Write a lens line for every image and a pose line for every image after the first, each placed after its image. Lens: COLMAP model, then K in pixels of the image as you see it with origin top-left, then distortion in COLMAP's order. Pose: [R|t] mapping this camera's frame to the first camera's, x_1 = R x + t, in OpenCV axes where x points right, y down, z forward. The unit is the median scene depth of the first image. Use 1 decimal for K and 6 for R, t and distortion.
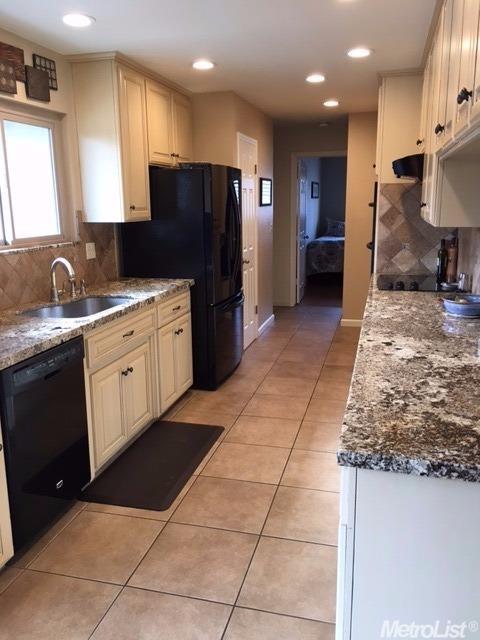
lens RADIAL K [[547.5, 0, 240.2], [0, 547.5, 317.7], [0, 0, 1]] dist [0.056205, -0.024355]
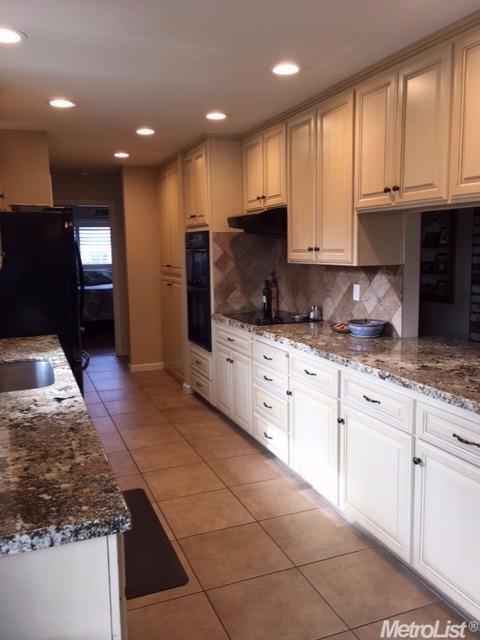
lens RADIAL K [[547.5, 0, 243.3], [0, 547.5, 317.9], [0, 0, 1]] dist [0.056205, -0.024355]
pose [[0.803597, -0.082456, 0.589435, -0.359785], [0.133219, 0.990149, -0.043110, -0.018972], [-0.580073, 0.113167, 0.806665, 0.103666]]
